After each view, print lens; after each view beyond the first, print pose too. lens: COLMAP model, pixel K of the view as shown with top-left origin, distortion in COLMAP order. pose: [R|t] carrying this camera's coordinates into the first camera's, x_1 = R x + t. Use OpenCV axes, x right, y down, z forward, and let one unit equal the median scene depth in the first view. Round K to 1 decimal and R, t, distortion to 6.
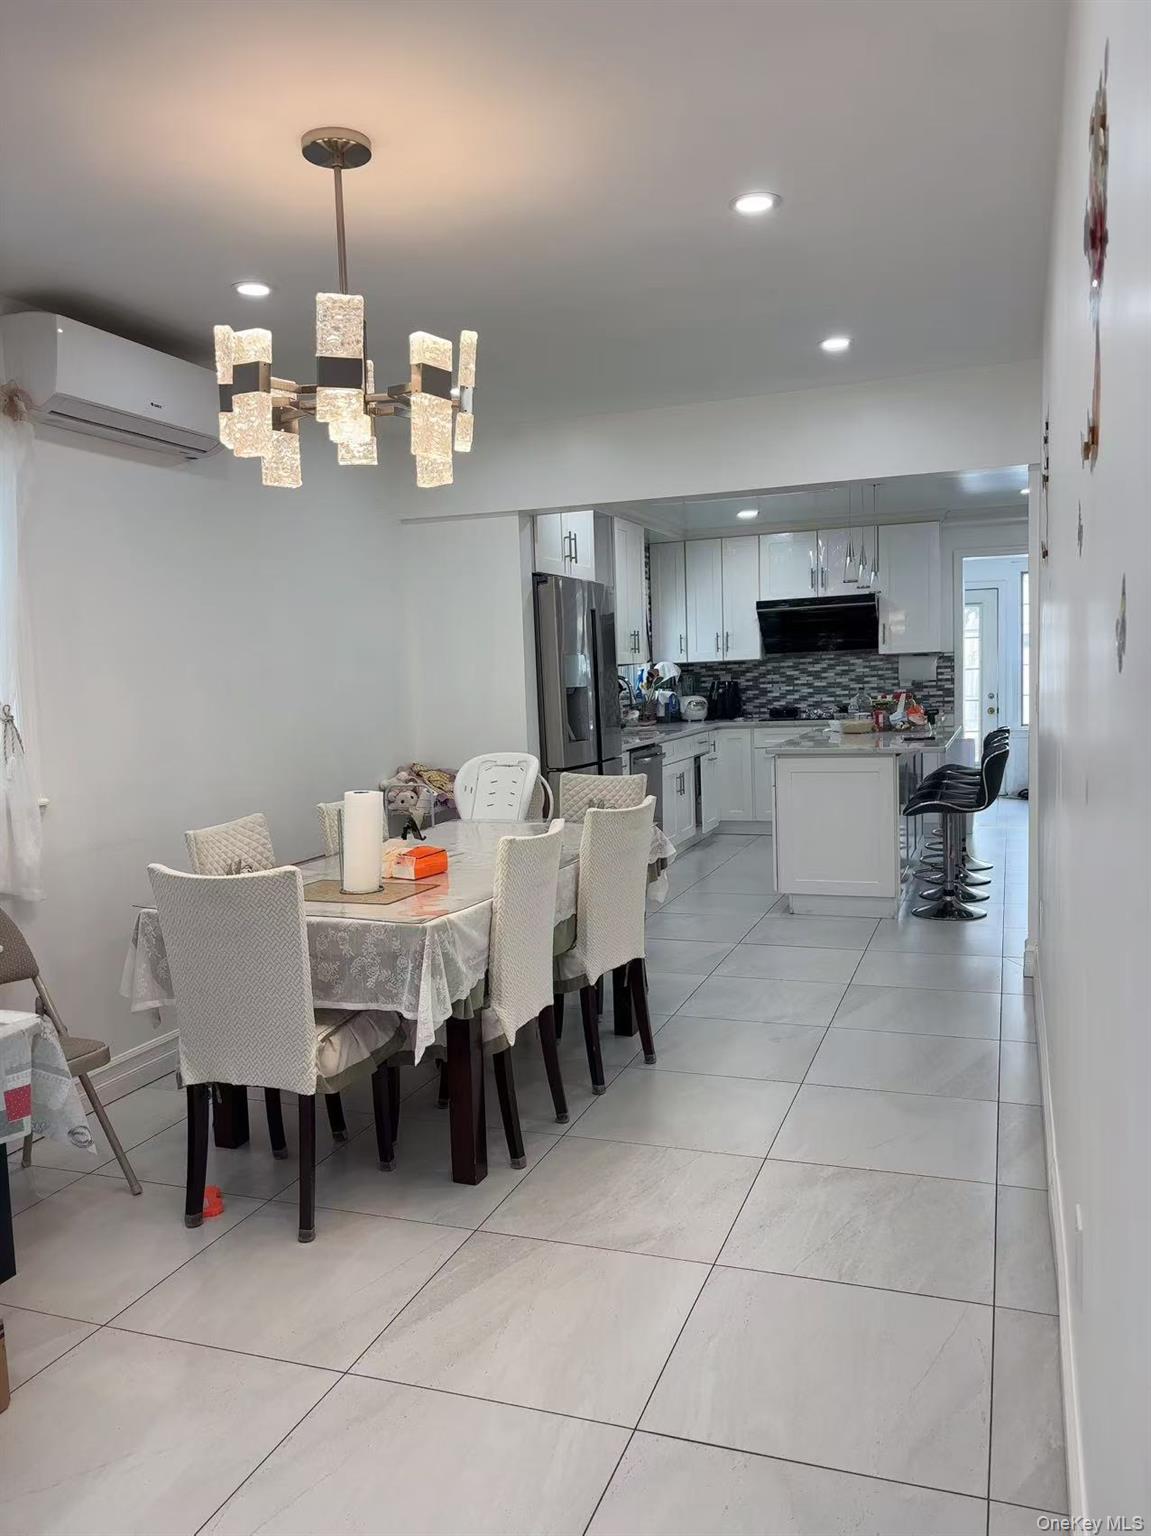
lens RADIAL K [[1164.9, 0, 576.1], [0, 1164.9, 768.4], [0, 0, 1]] dist [0.023357, -0.010579]
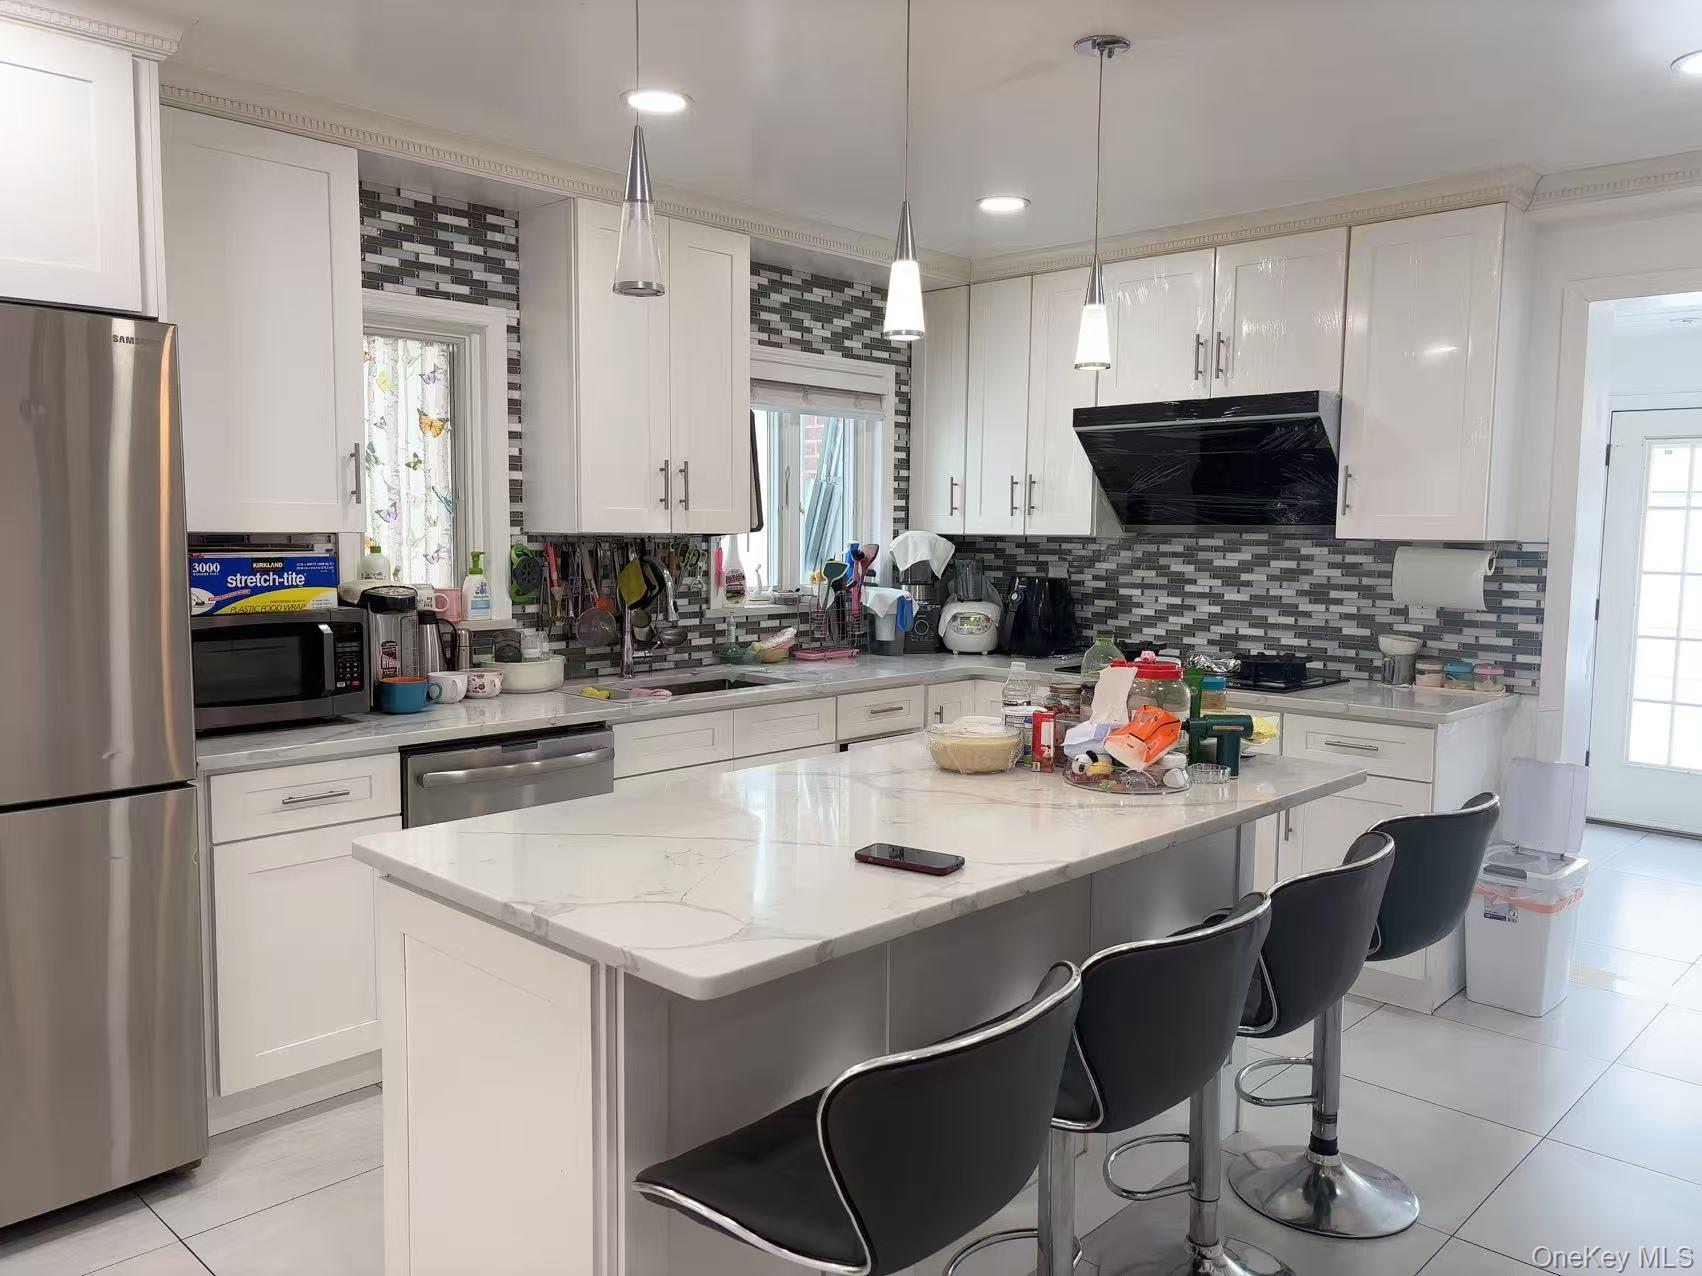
lens RADIAL K [[1290.8, 0, 849.7], [0, 1290.8, 636.9], [0, 0, 1]] dist [0.023357, -0.010579]
pose [[0.914926, 0.081534, -0.395301, 0.273006], [-0.077304, 0.996651, 0.026647, -0.059076], [0.396150, 0.006178, 0.918165, 0.485325]]
